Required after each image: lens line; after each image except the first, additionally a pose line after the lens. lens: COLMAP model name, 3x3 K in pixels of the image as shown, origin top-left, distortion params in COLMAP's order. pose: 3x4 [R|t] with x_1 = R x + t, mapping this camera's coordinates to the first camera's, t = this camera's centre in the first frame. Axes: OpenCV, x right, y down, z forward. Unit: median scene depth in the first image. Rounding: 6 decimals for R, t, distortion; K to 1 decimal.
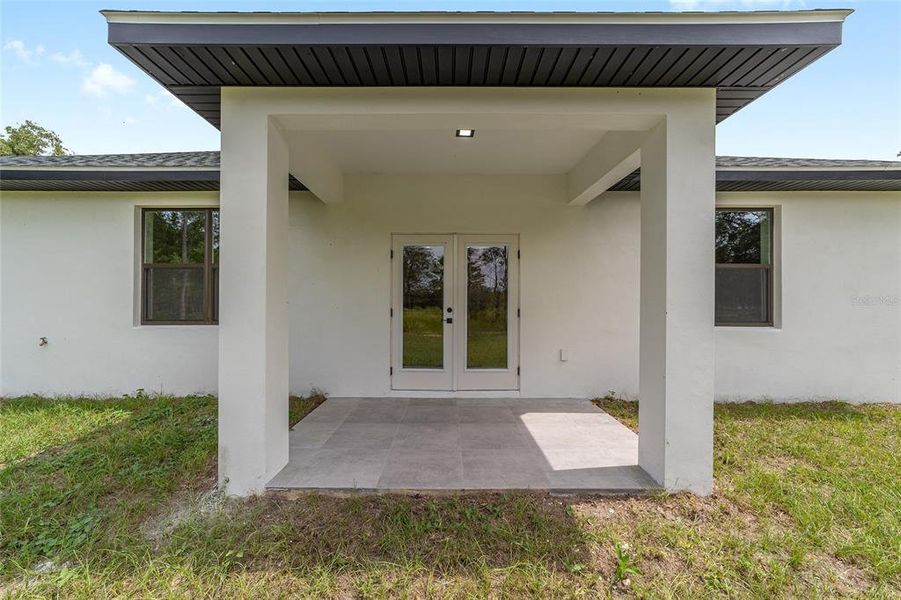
lens RADIAL K [[347.8, 0, 448.2], [0, 347.8, 305.0], [0, 0, 1]] dist [-0.006899, 0.005246]
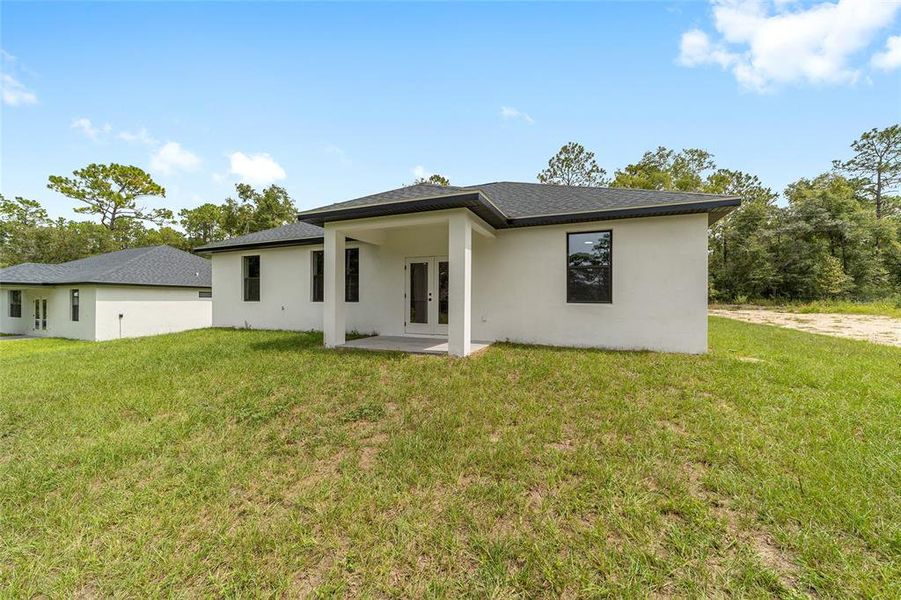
lens RADIAL K [[347.8, 0, 443.7], [0, 347.8, 300.9], [0, 0, 1]] dist [-0.006899, 0.005246]
pose [[0.915699, 0.001477, -0.401863, 0.872498], [-0.001678, 0.999999, -0.000150, 0.052212], [0.401862, 0.000811, 0.915700, -0.795741]]
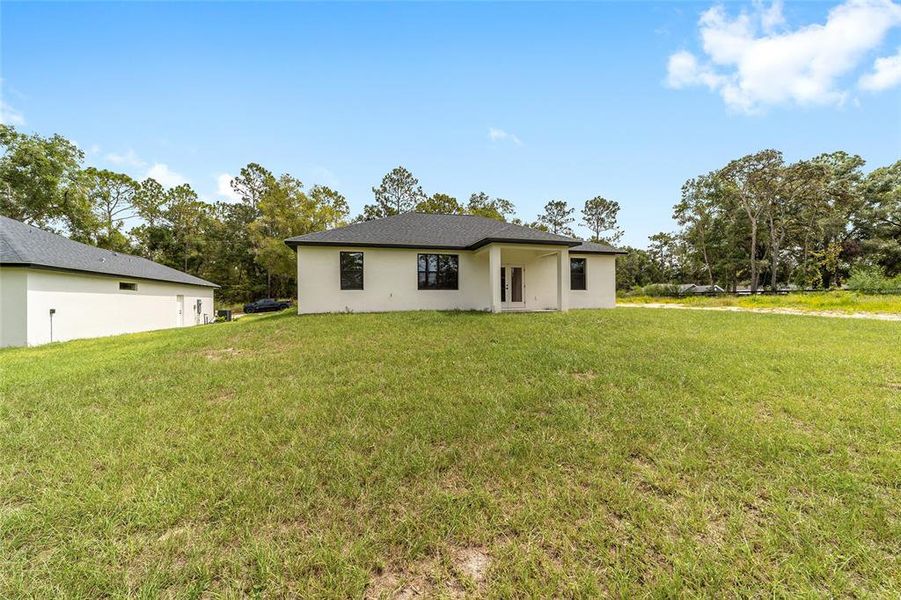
lens RADIAL K [[347.8, 0, 447.8], [0, 347.8, 299.1], [0, 0, 1]] dist [-0.006899, 0.005246]
pose [[0.966705, -0.008612, 0.255749, -1.486165], [0.010882, 0.999913, -0.007461, 0.174806], [-0.255662, 0.009996, 0.966715, -2.273681]]
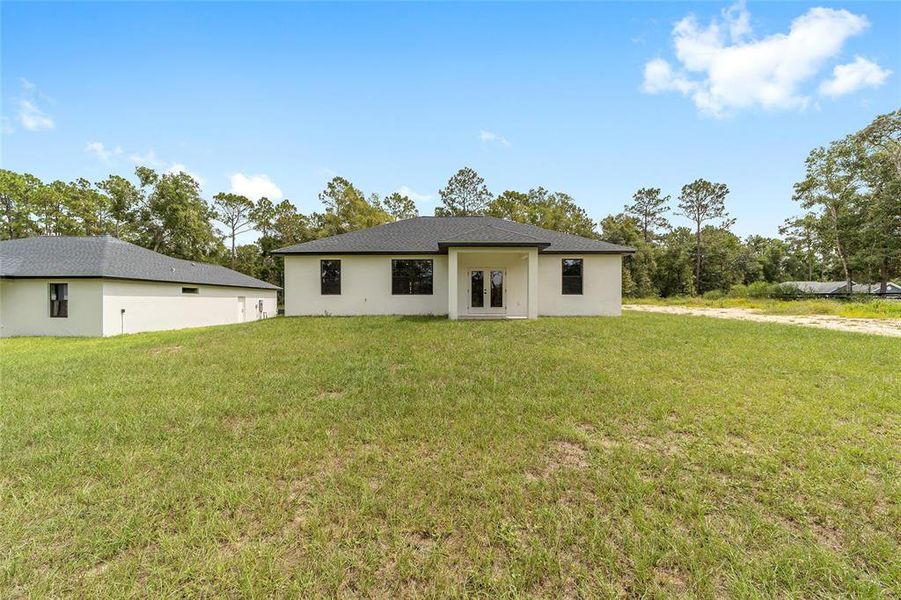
lens RADIAL K [[347.8, 0, 446.7], [0, 347.8, 301.5], [0, 0, 1]] dist [-0.006899, 0.005246]
pose [[0.999747, -0.002287, -0.022384, -0.297458], [0.002350, 0.999993, 0.002759, 0.116178], [0.022377, -0.002811, 0.999746, -2.393137]]
